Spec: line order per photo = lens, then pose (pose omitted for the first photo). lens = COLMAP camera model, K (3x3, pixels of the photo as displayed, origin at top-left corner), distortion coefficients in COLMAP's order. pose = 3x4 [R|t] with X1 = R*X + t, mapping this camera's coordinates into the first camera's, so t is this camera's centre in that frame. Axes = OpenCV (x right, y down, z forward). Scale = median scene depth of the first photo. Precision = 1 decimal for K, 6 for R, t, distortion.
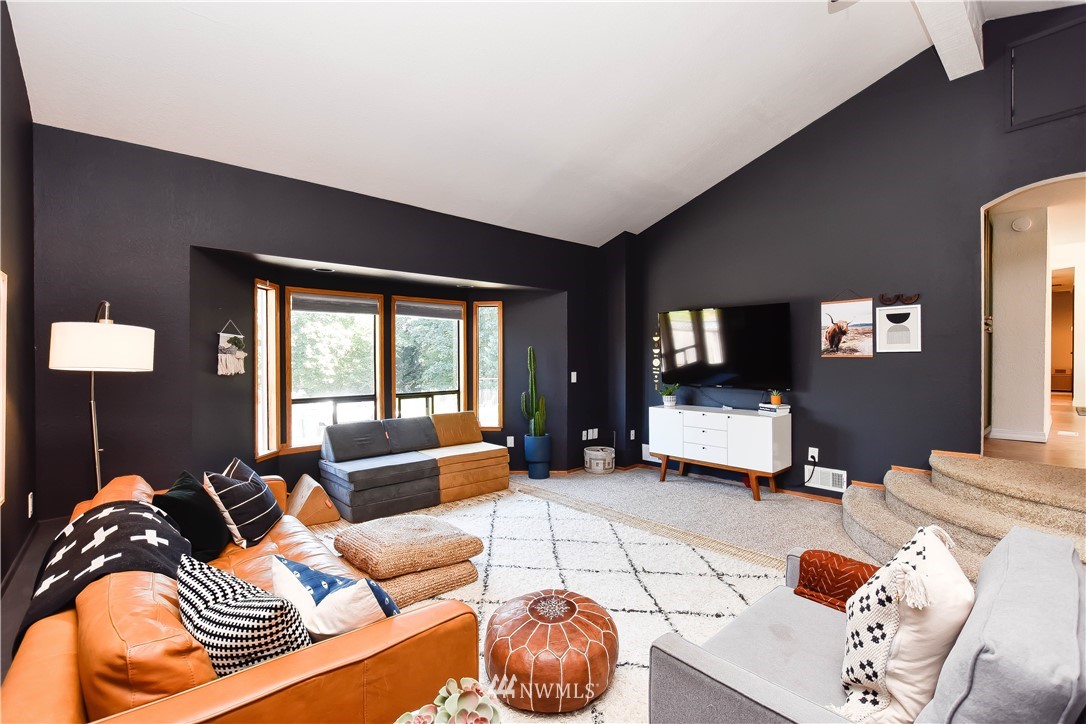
lens RADIAL K [[480.9, 0, 534.9], [0, 480.9, 358.7], [0, 0, 1]] dist [-0.019841, 0.003966]
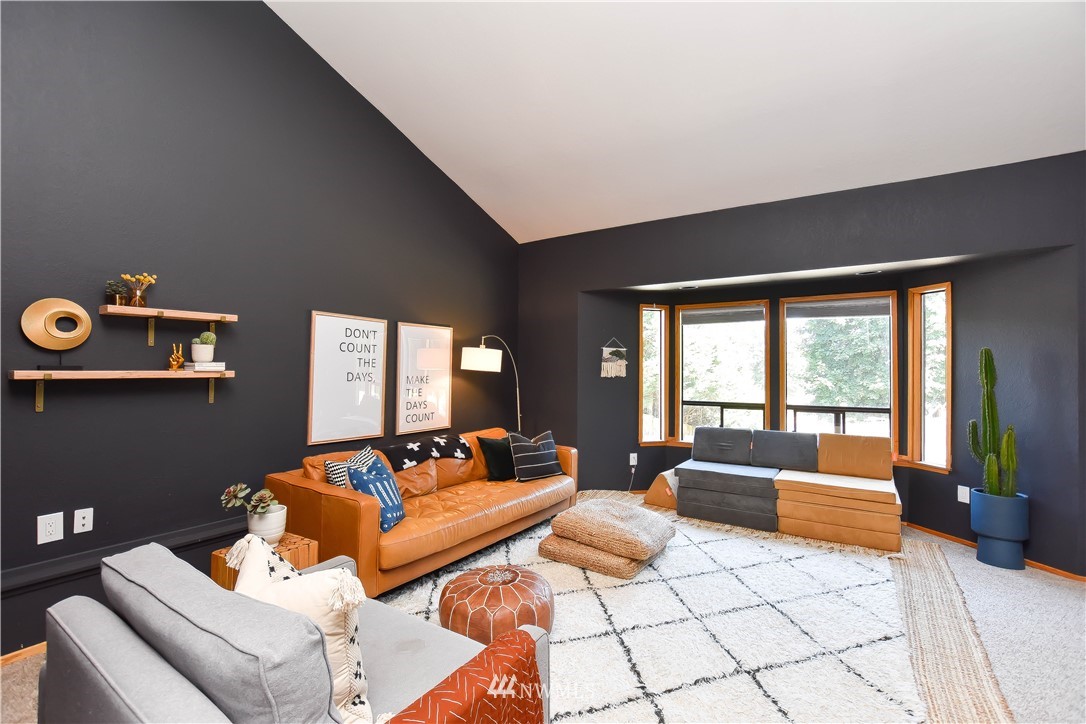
lens RADIAL K [[480.9, 0, 536.6], [0, 480.9, 361.7], [0, 0, 1]] dist [-0.019841, 0.003966]
pose [[0.266177, -0.004009, -0.963916, 0.525087], [-0.004253, 0.999977, -0.005333, -0.002818], [0.963915, 0.005520, 0.266154, 0.336574]]
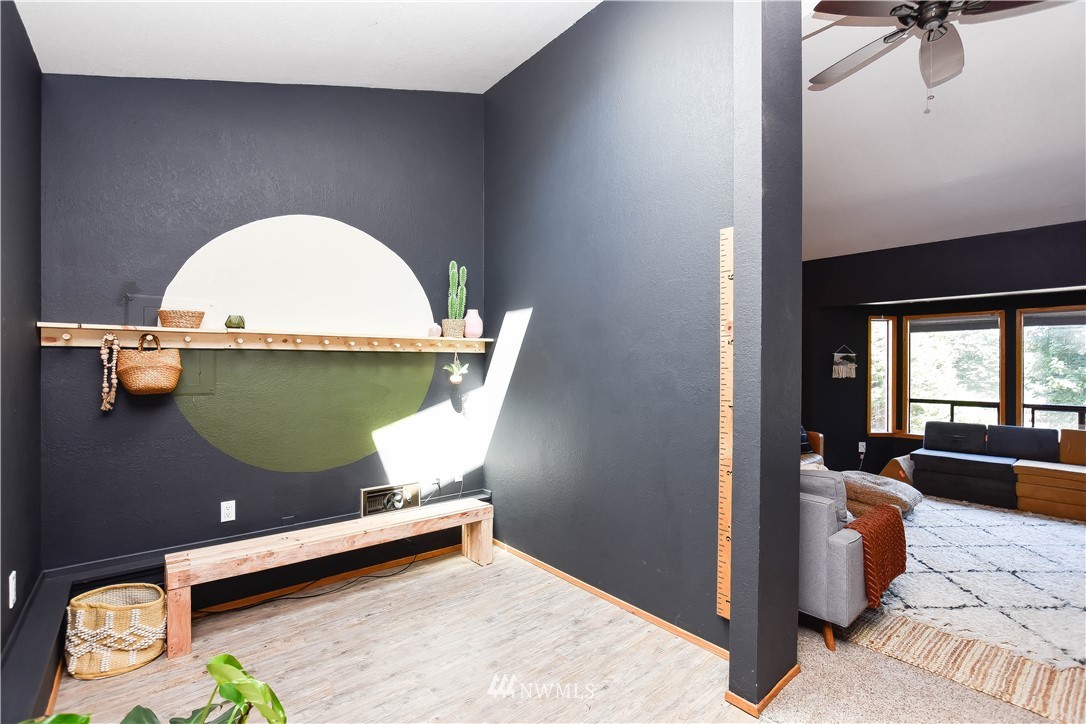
lens RADIAL K [[480.9, 0, 536.0], [0, 480.9, 363.6], [0, 0, 1]] dist [-0.019841, 0.003966]
pose [[-0.025070, 0.003009, -0.999681, 0.847766], [-0.002407, 0.999992, 0.003070, -0.015385], [0.999683, 0.002484, -0.025062, -0.020556]]
